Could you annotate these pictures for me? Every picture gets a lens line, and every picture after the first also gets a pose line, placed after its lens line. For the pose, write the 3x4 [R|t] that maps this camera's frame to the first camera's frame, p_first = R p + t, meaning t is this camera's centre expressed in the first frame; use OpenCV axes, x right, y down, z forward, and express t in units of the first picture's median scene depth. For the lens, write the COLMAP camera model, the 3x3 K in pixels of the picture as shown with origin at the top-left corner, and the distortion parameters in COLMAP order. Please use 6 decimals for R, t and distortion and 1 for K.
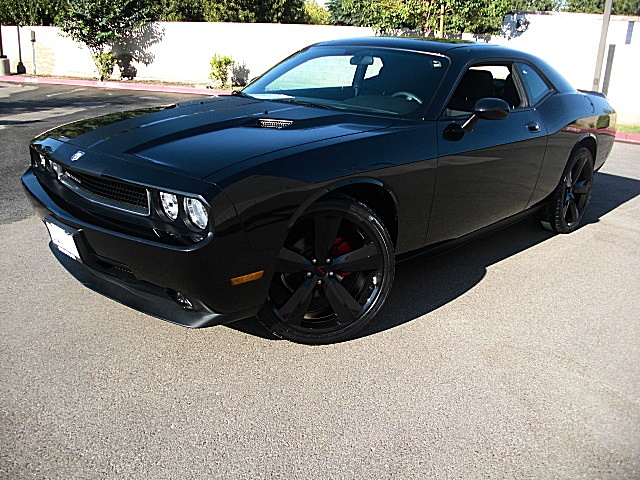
lens RADIAL K [[622.0, 0, 321.4], [0, 622.0, 245.1], [0, 0, 1]] dist [-0.101120, 0.000000]
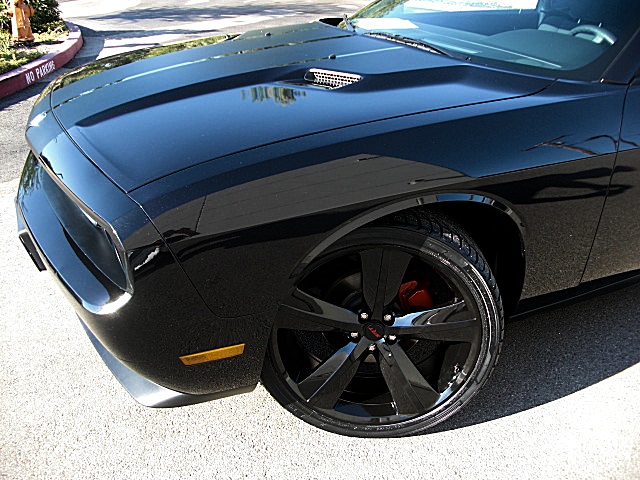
lens RADIAL K [[622.0, 0, 320.9], [0, 622.0, 241.8], [0, 0, 1]] dist [-0.101120, 0.000000]
pose [[0.938607, 0.136207, -0.316962, 0.125884], [-0.092216, 0.984385, 0.149942, -0.126840], [0.332436, -0.111508, 0.936511, 0.397067]]
